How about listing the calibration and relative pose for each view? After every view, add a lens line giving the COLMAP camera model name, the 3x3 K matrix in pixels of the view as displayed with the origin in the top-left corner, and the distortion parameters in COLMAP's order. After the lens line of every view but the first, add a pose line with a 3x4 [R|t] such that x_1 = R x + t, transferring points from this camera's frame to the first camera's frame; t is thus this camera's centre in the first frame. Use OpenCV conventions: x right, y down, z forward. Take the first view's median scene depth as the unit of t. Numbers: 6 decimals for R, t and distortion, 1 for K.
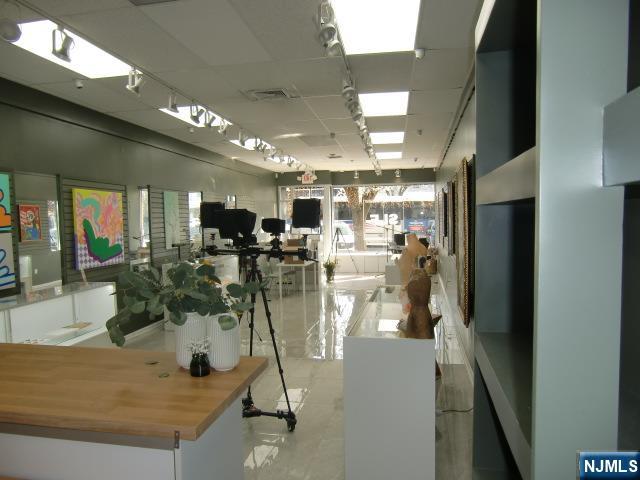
lens RADIAL K [[462.2, 0, 320.0], [0, 462.2, 242.1], [0, 0, 1]] dist [-0.030659, 0.034478]
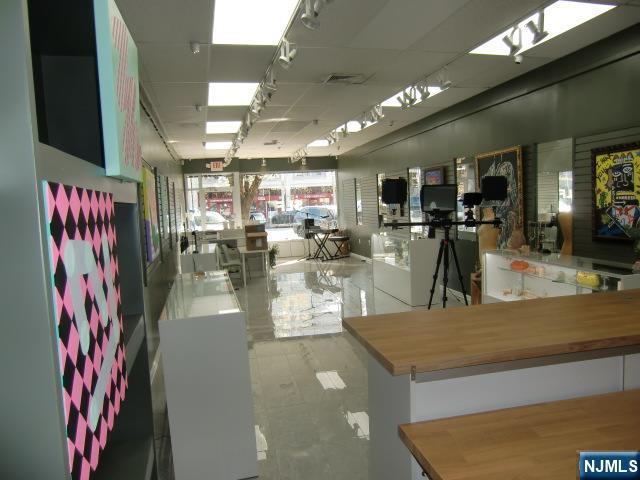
lens RADIAL K [[462.2, 0, 316.7], [0, 462.2, 238.7], [0, 0, 1]] dist [-0.030659, 0.034478]
pose [[0.904811, -0.062474, 0.421206, -0.252969], [0.058090, 0.998041, 0.023247, 0.004085], [-0.421833, 0.003434, 0.906667, 0.038957]]
